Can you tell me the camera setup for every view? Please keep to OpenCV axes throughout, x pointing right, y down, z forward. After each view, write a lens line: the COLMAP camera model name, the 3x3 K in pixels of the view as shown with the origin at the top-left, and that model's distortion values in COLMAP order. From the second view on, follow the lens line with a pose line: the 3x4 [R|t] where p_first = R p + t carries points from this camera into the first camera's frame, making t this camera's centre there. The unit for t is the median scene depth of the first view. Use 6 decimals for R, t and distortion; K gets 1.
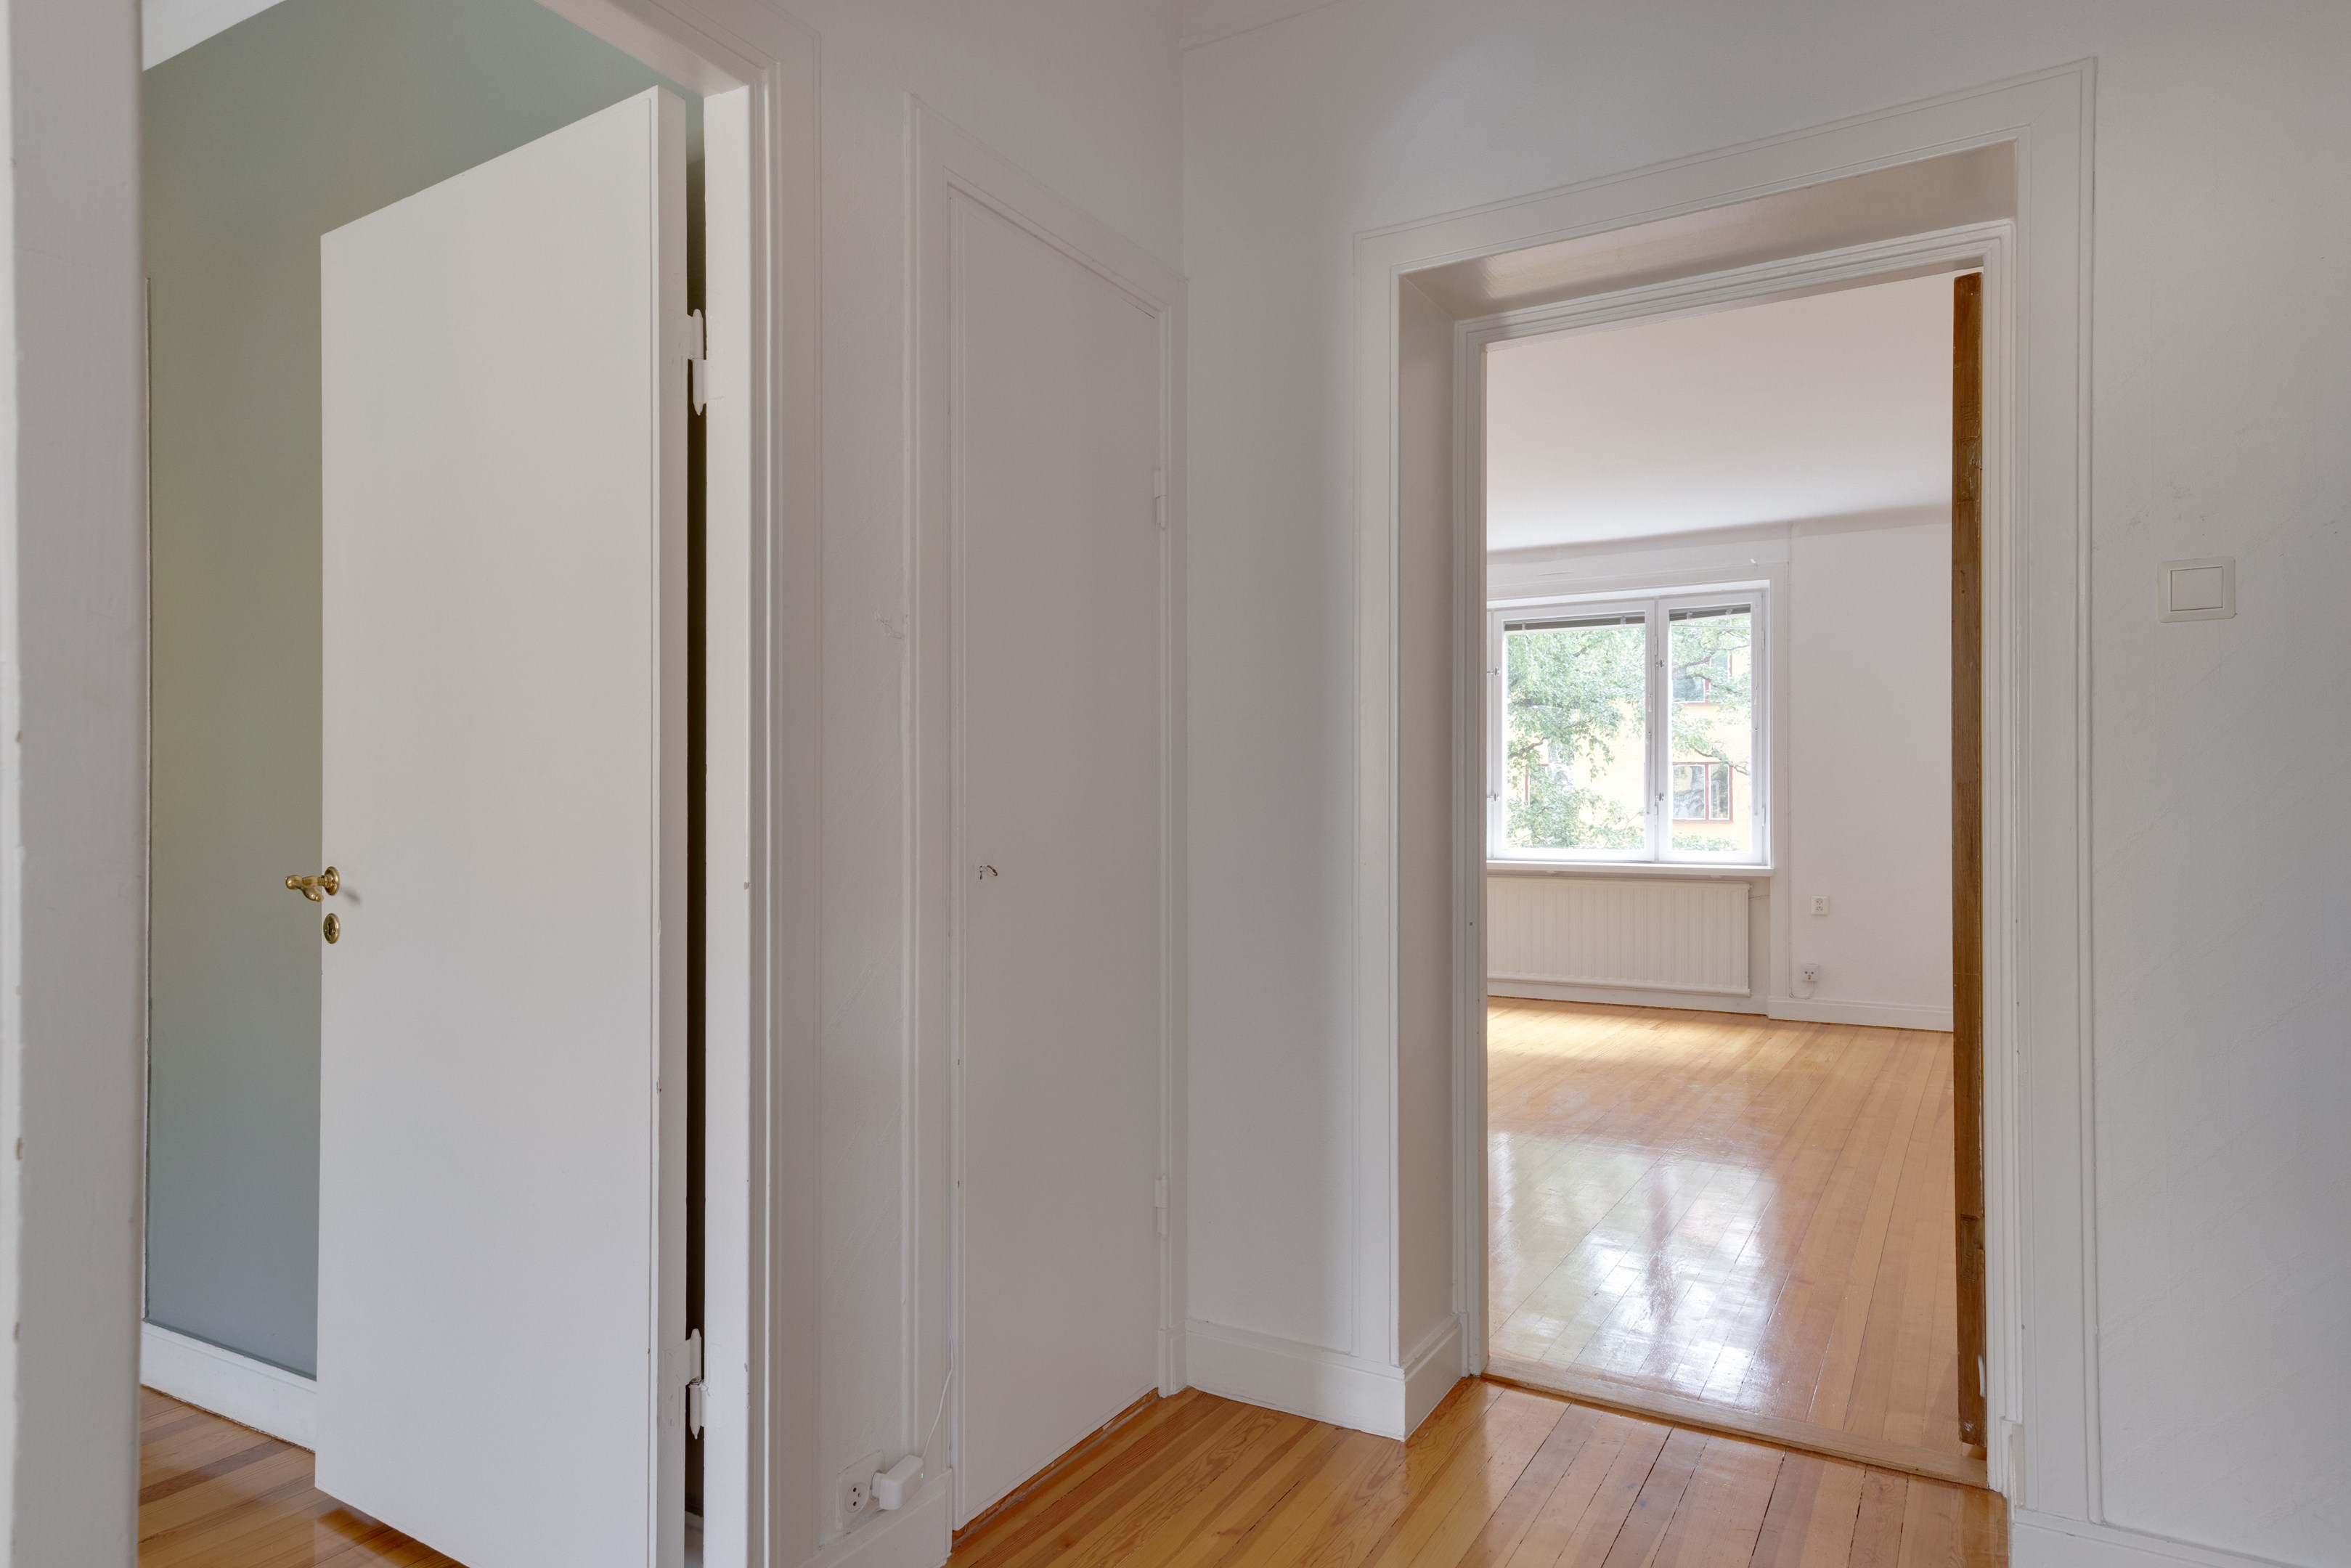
lens RADIAL K [[1421.4, 0, 1180.9], [0, 1421.4, 796.3], [0, 0, 1]] dist [0.002200, 0.000352]
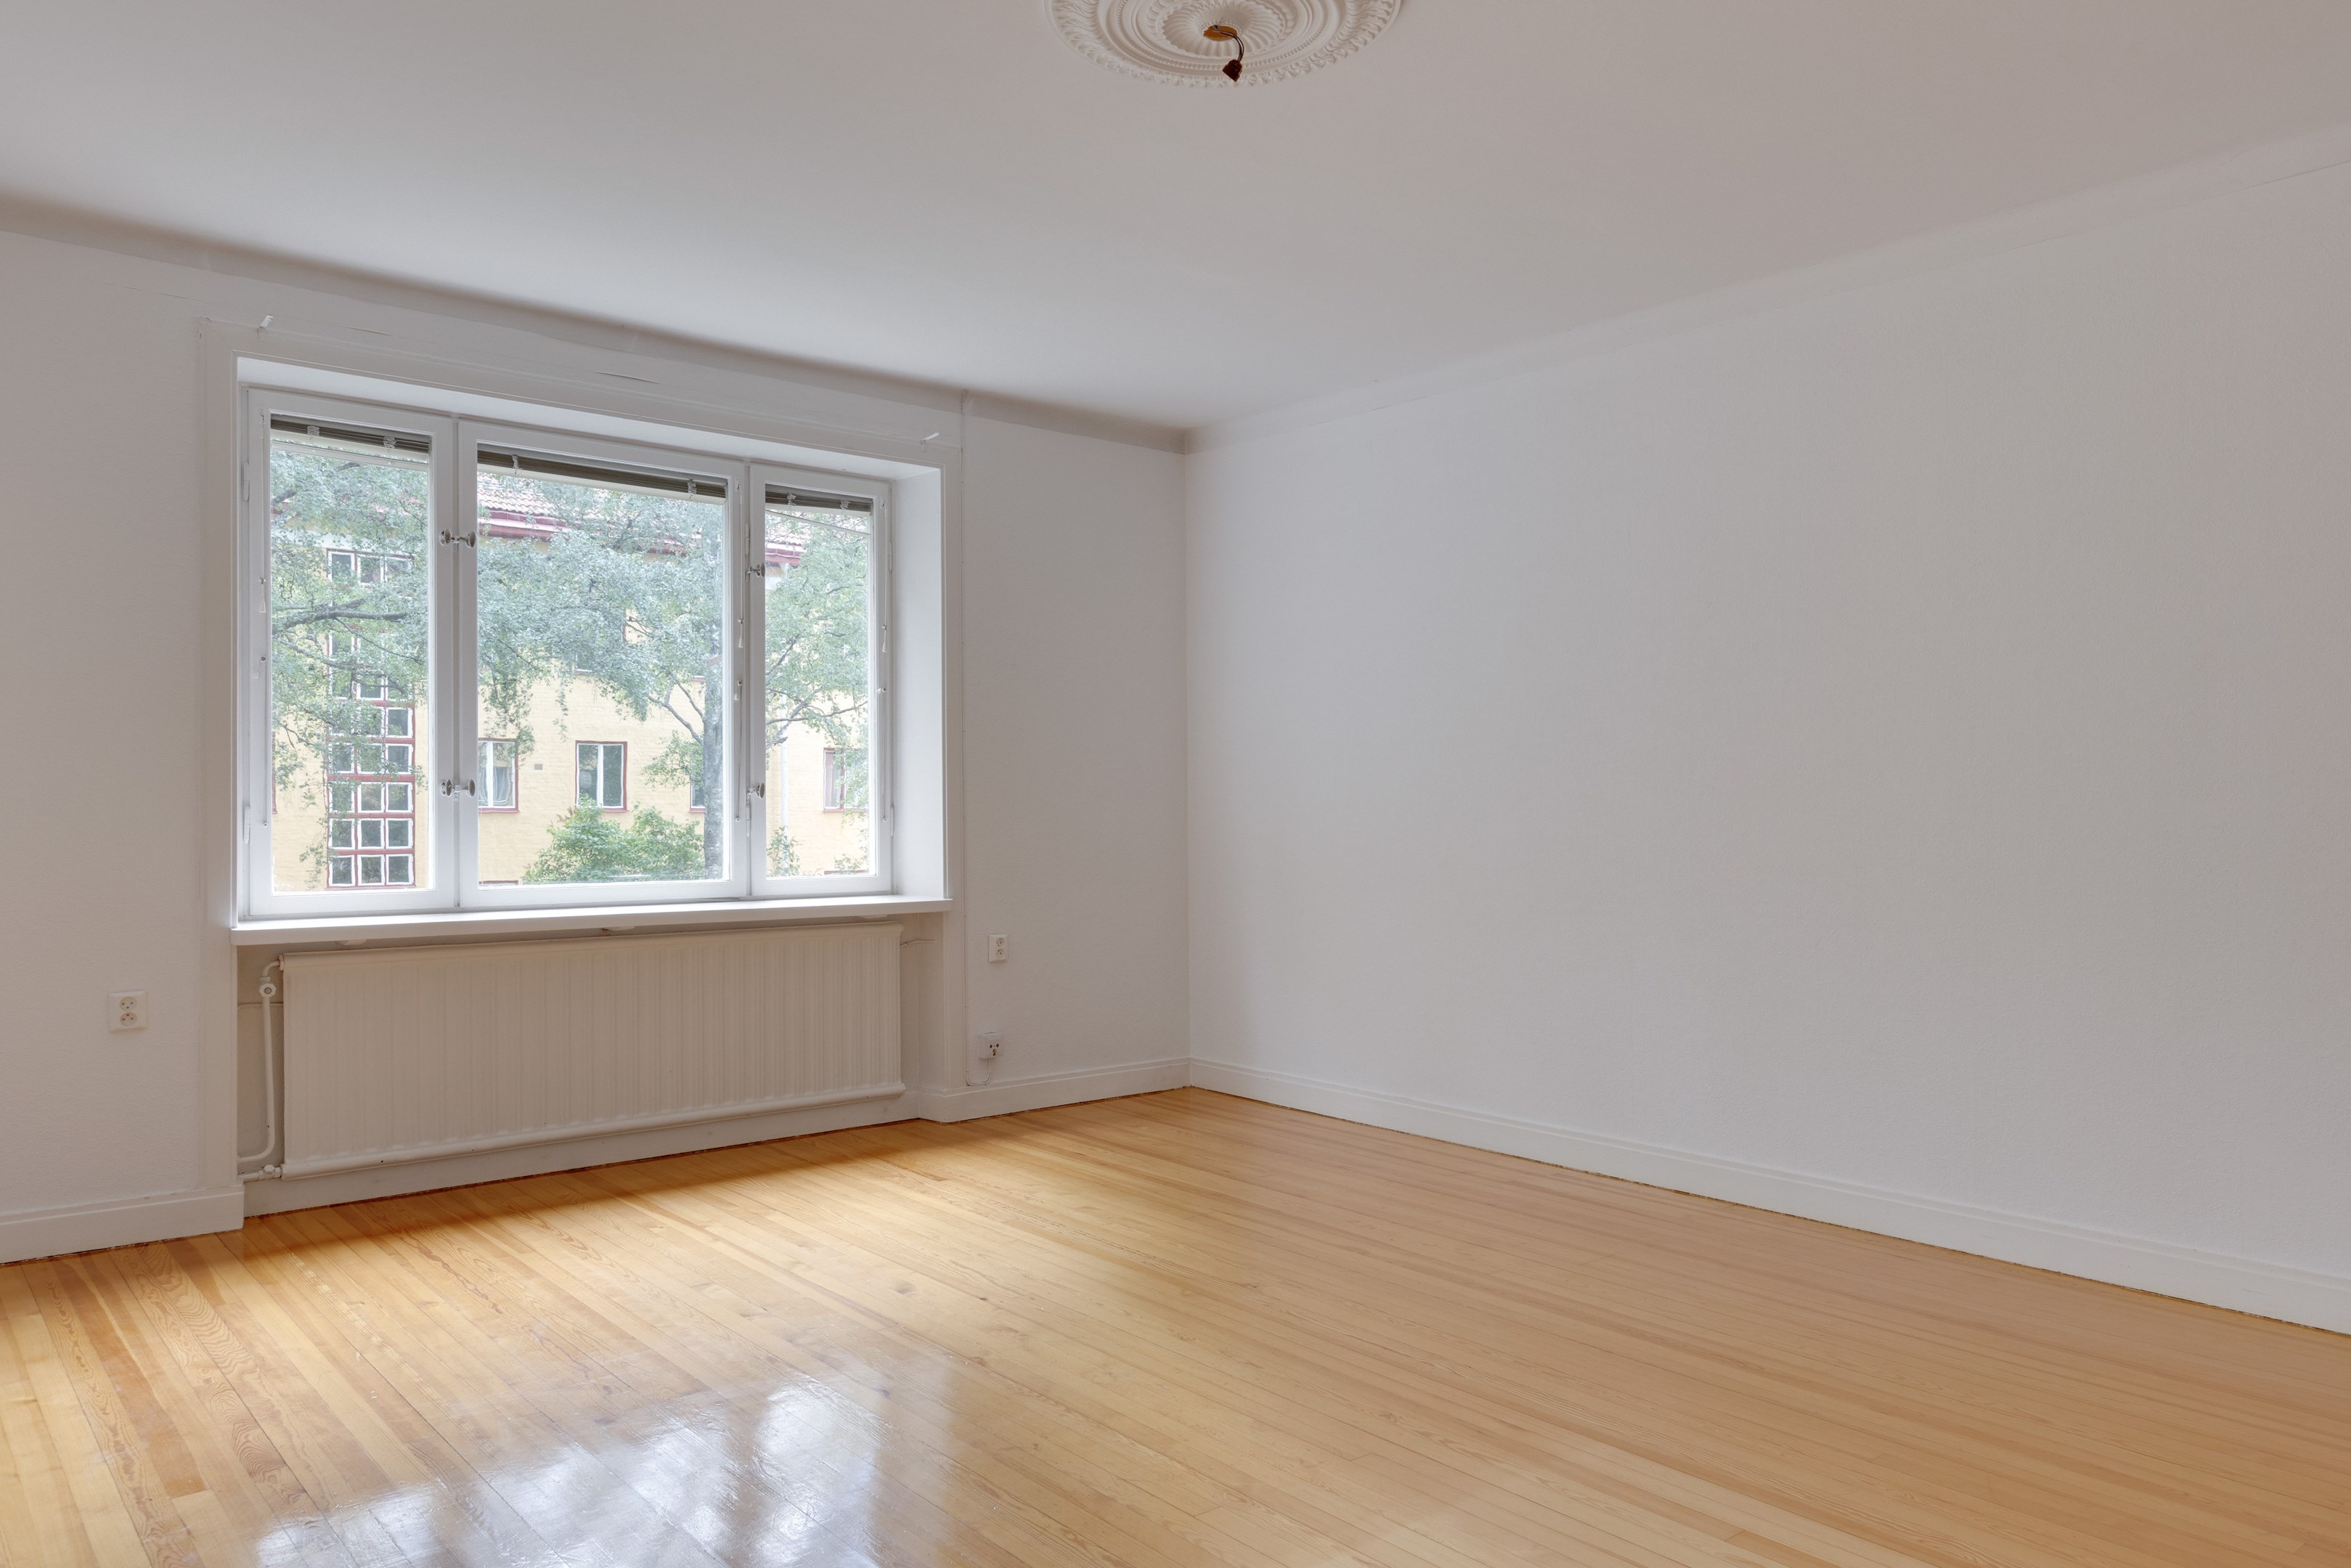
lens RADIAL K [[1583.6, 0, 1171.4], [0, 1583.6, 794.2], [0, 0, 1]] dist [0.017143, -0.002002]
pose [[0.330947, 0.001494, 0.943648, -0.246971], [-0.012629, 0.999916, 0.002846, -0.002437], [-0.943565, -0.012859, 0.330938, 0.624761]]
